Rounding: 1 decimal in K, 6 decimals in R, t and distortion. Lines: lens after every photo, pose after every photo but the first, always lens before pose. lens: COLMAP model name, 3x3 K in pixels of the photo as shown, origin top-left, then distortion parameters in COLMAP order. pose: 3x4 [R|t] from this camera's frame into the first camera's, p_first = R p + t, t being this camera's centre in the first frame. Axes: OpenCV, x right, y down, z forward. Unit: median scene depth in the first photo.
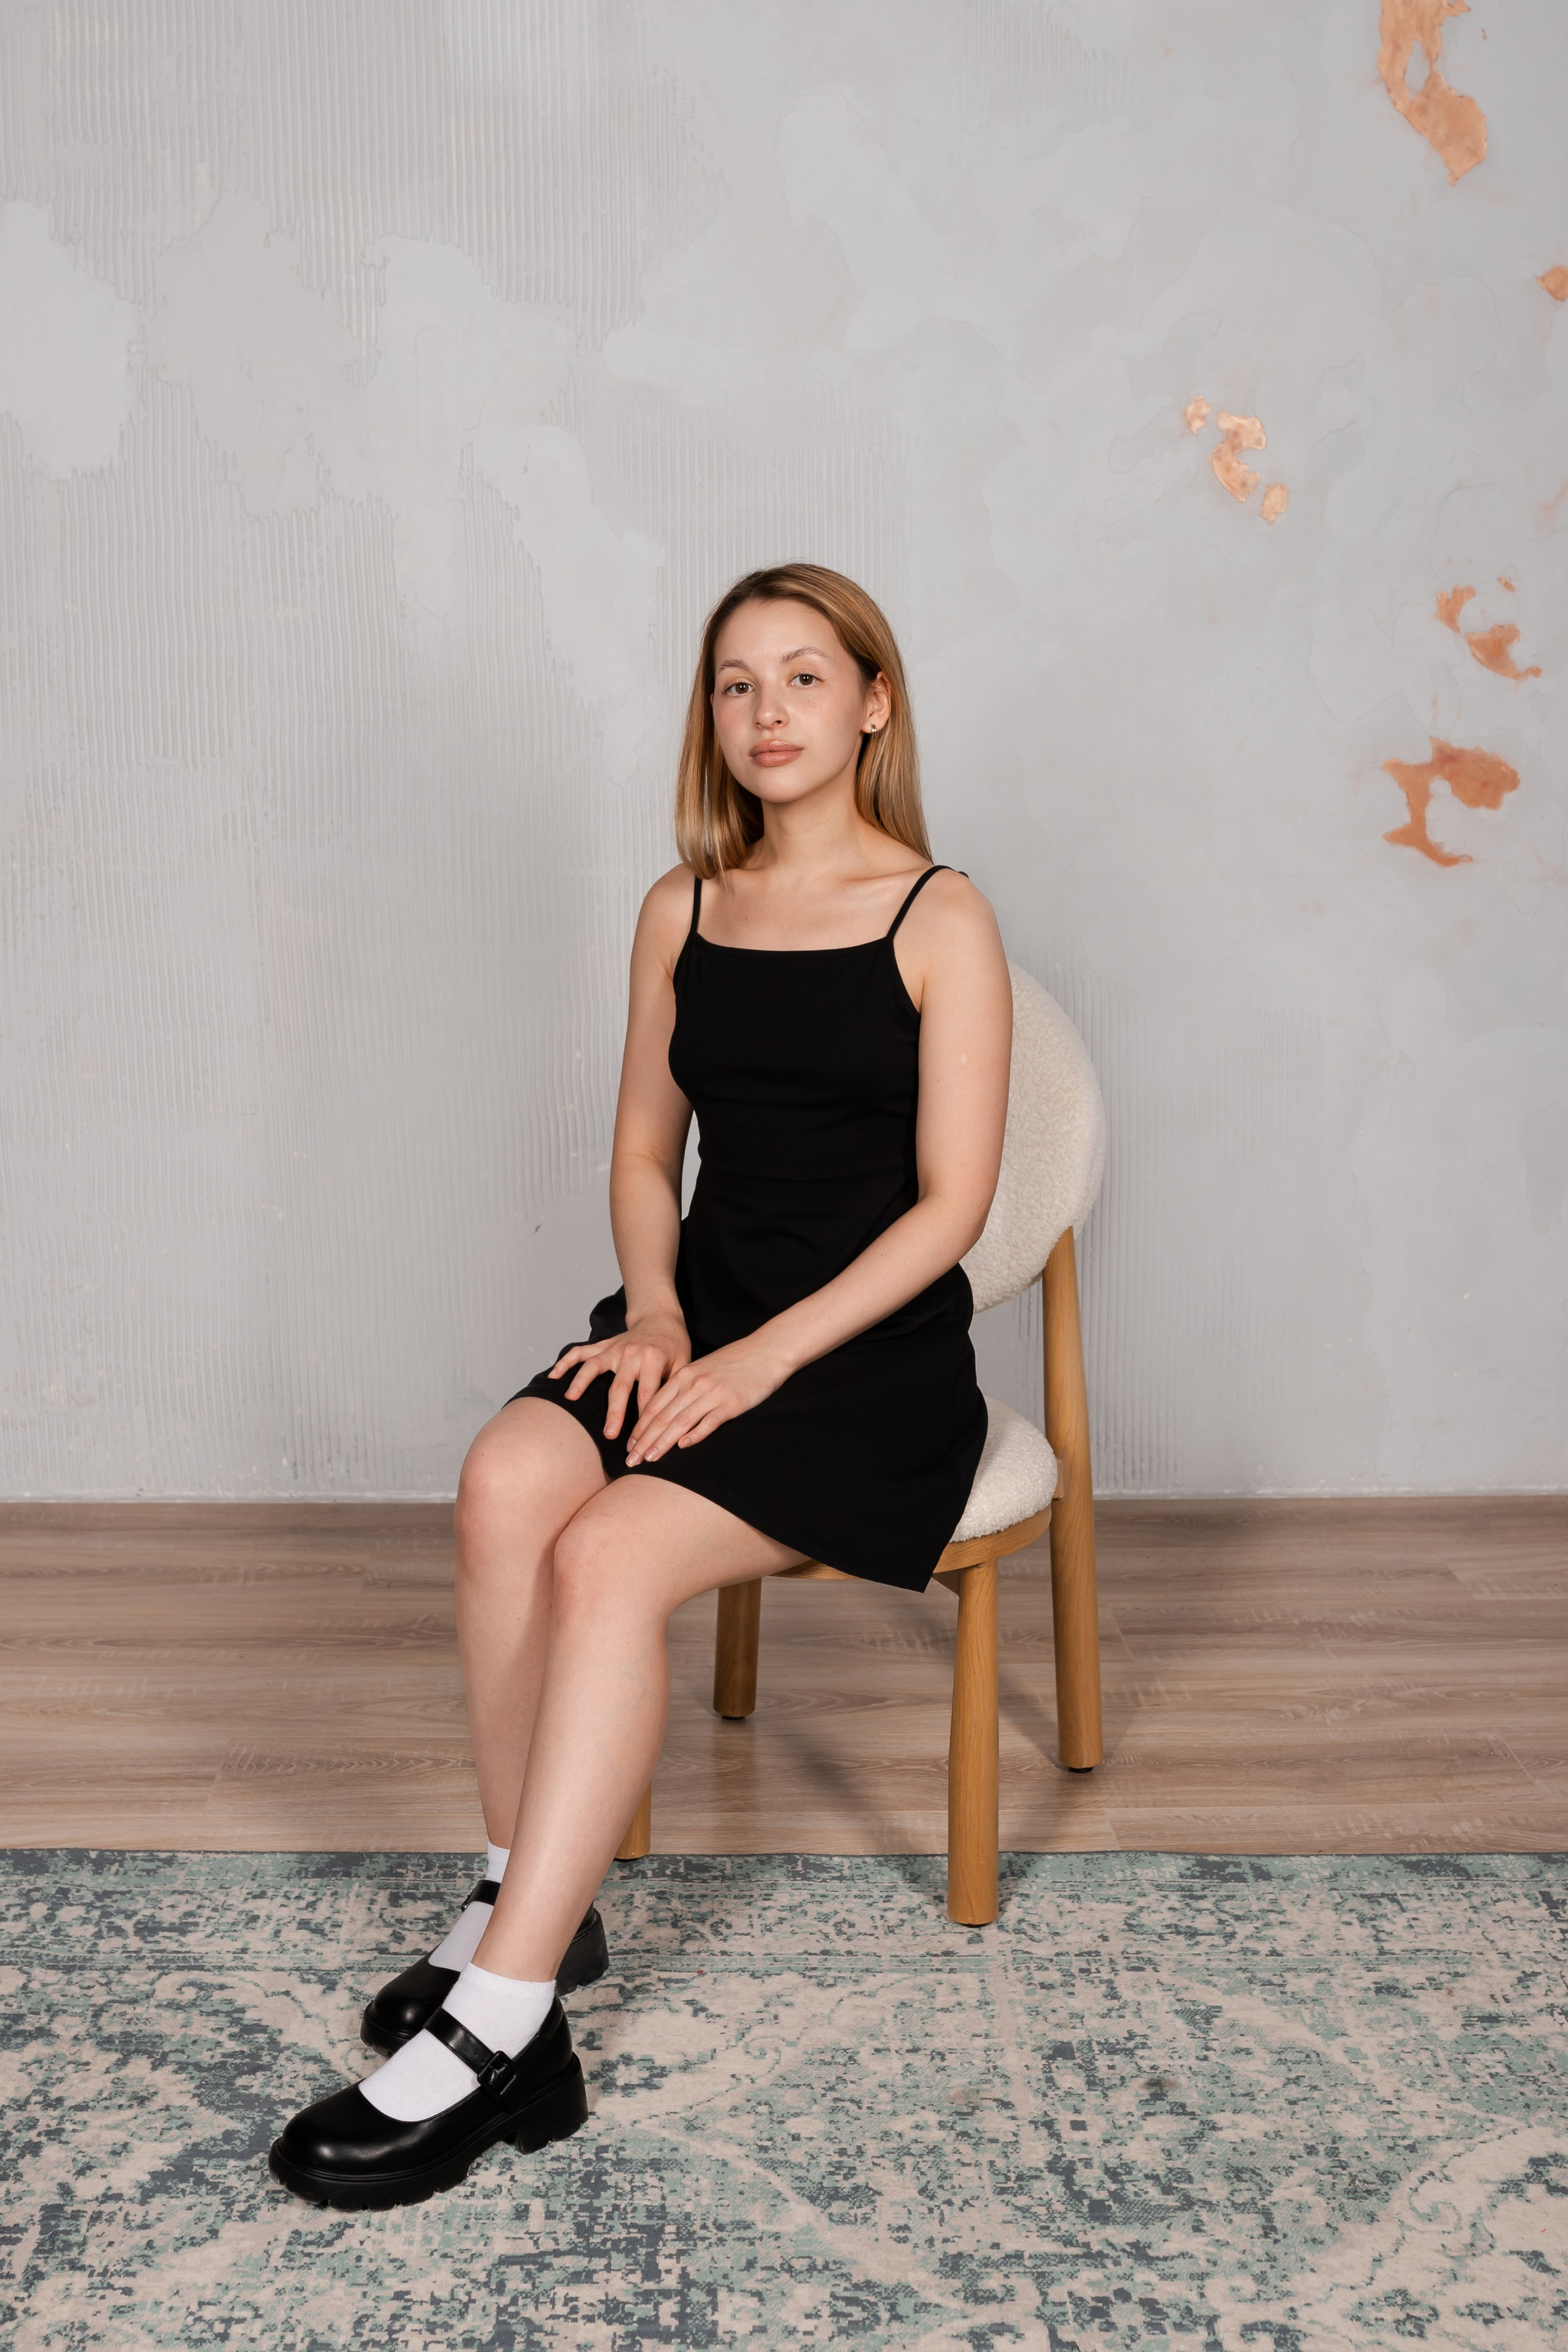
lens RADIAL K [[2788.7, 0, 786.7], [0, 2788.7, 1080.8], [0, 0, 1]] dist [-0.050589, 0.069843]
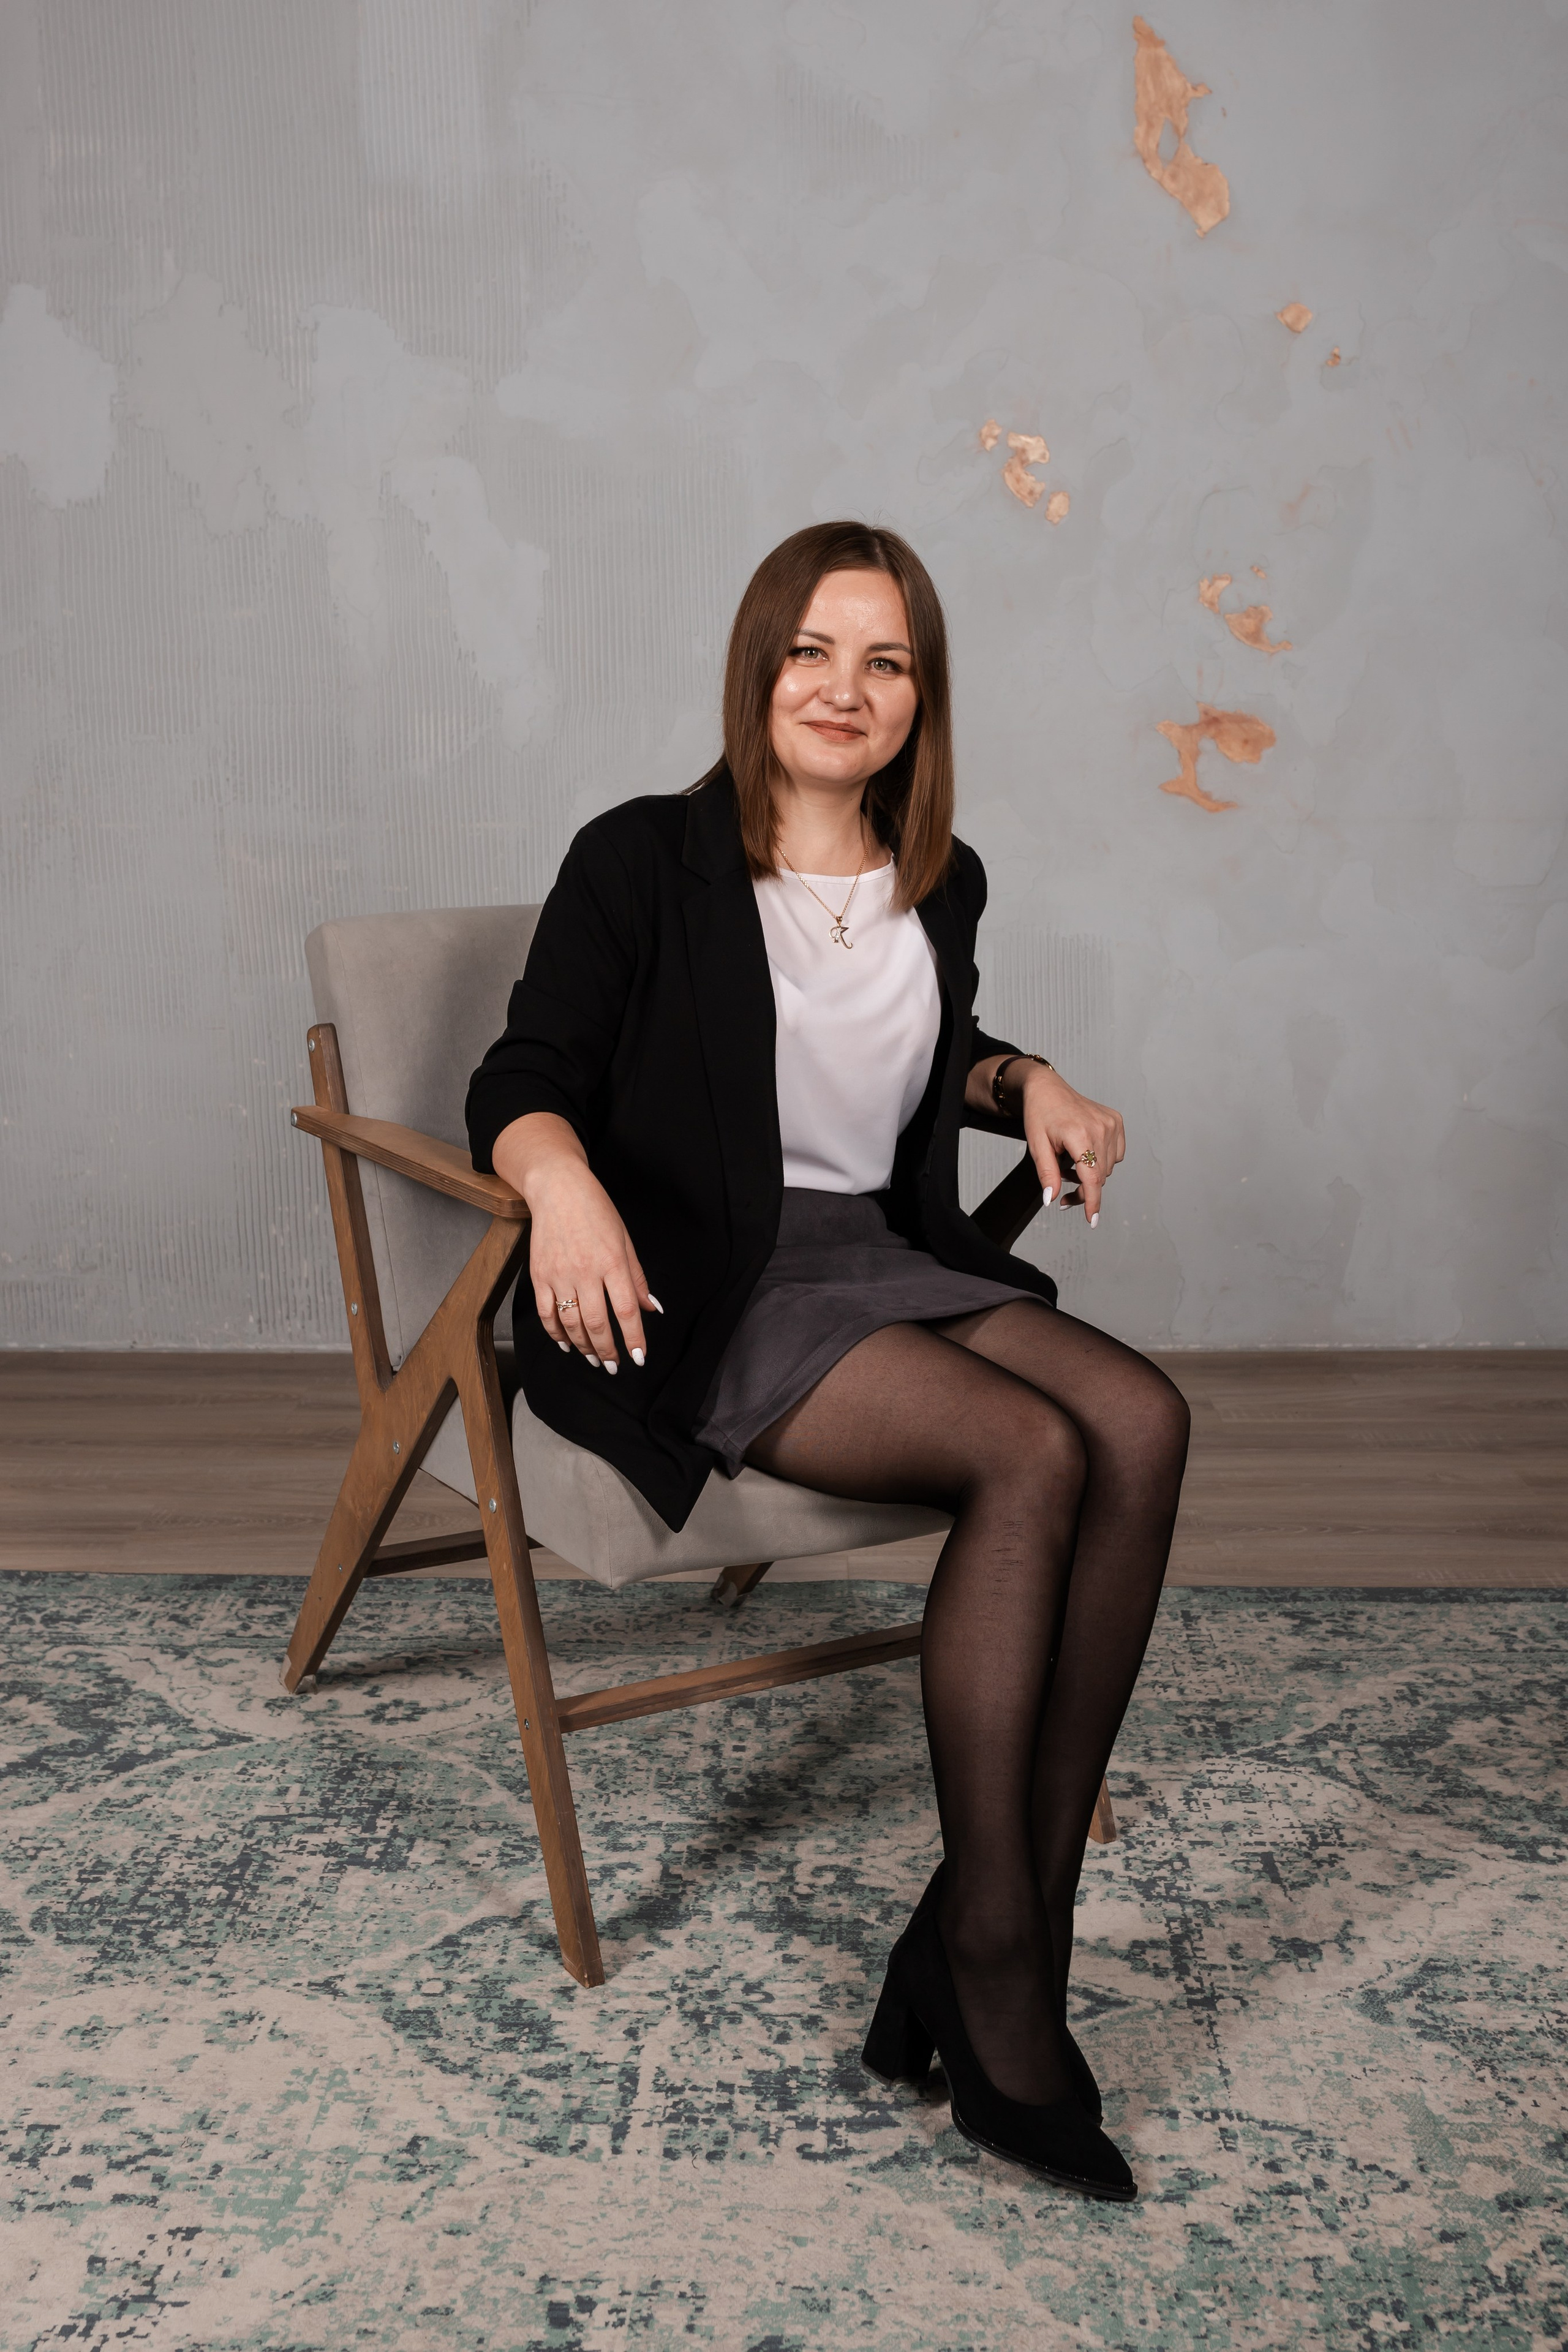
lens RADIAL K [[2583.6, 0, 758.0], [0, 2583.6, 1074.4], [0, 0, 1]] dist [-0.048608, 0.059037]
pose [[0.997645, -0.006402, -0.068294, 0.125842], [0.004825, 0.999718, -0.023231, 0.063009], [0.068423, 0.022847, 0.997395, -0.111305]]
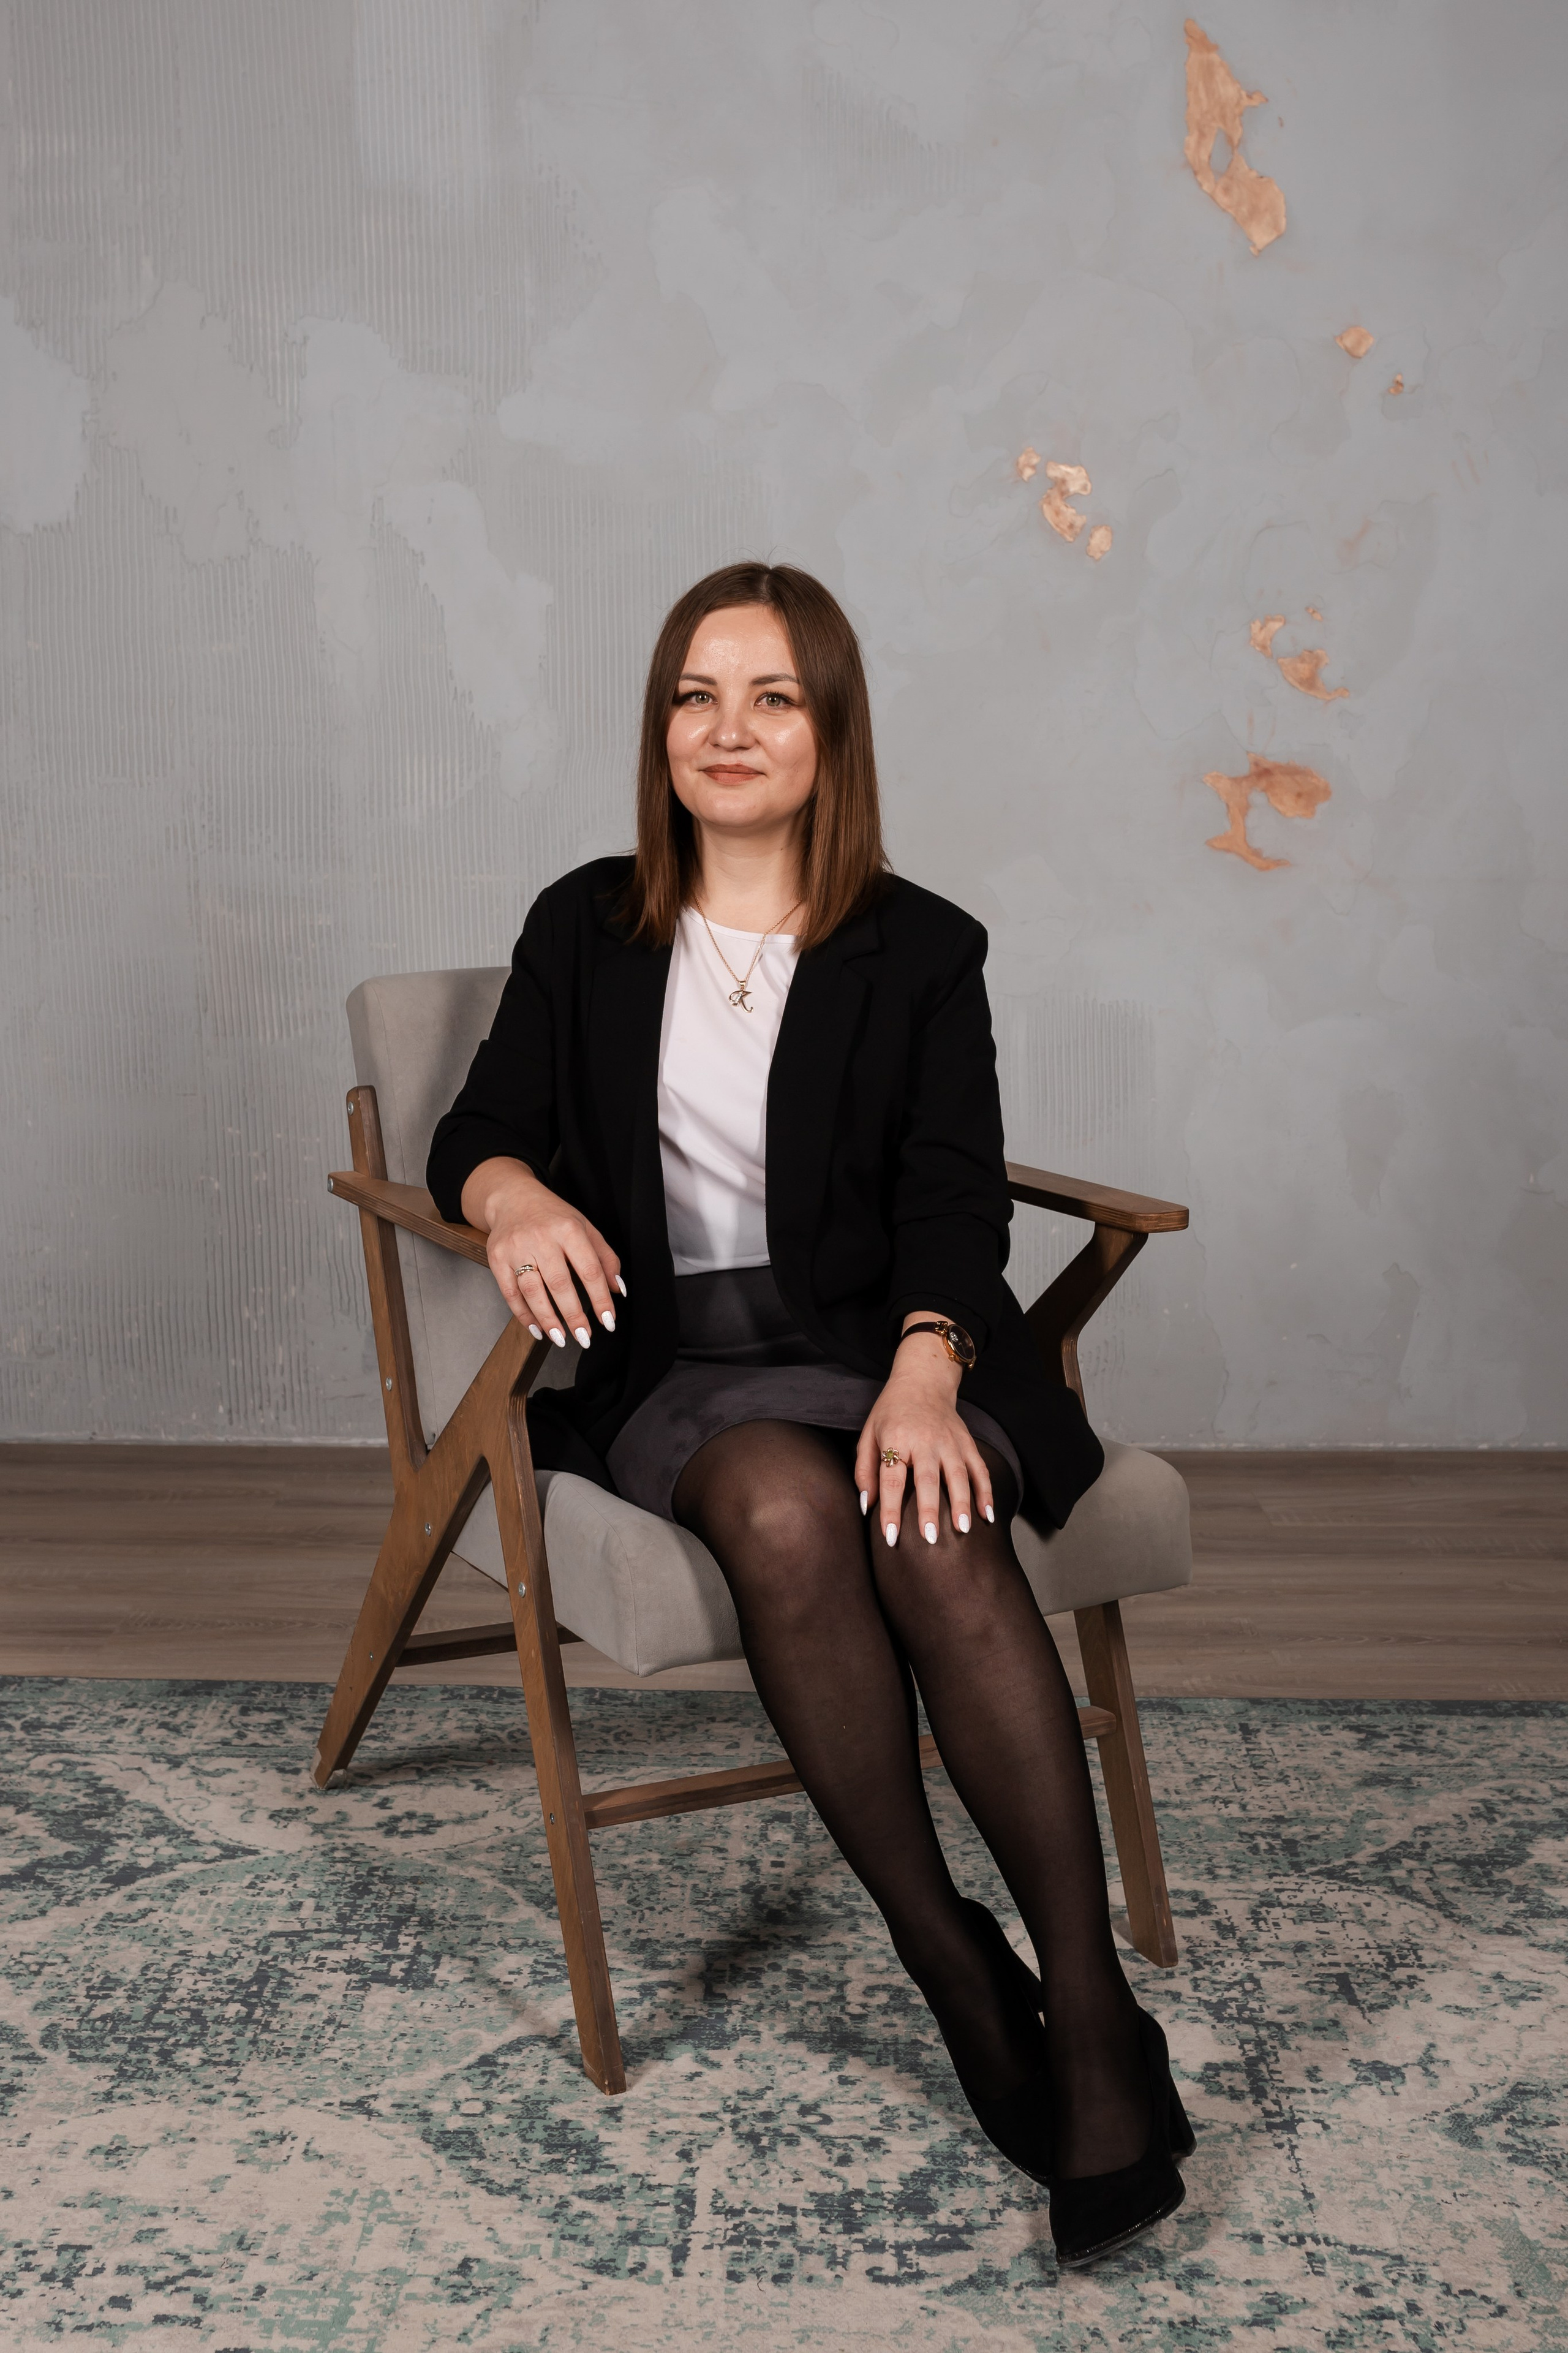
lens RADIAL K [[2866.5, 0, 742.3], [0, 2866.5, 1120.0], [0, 0, 1]] dist [-0.049968, 0.059451]
pose [[0.998251, 0.000282, -0.059125, 0.104394], [-0.002267, 0.999436, -0.033500, 0.064222], [0.059082, 0.033575, 0.997688, -0.148061]]
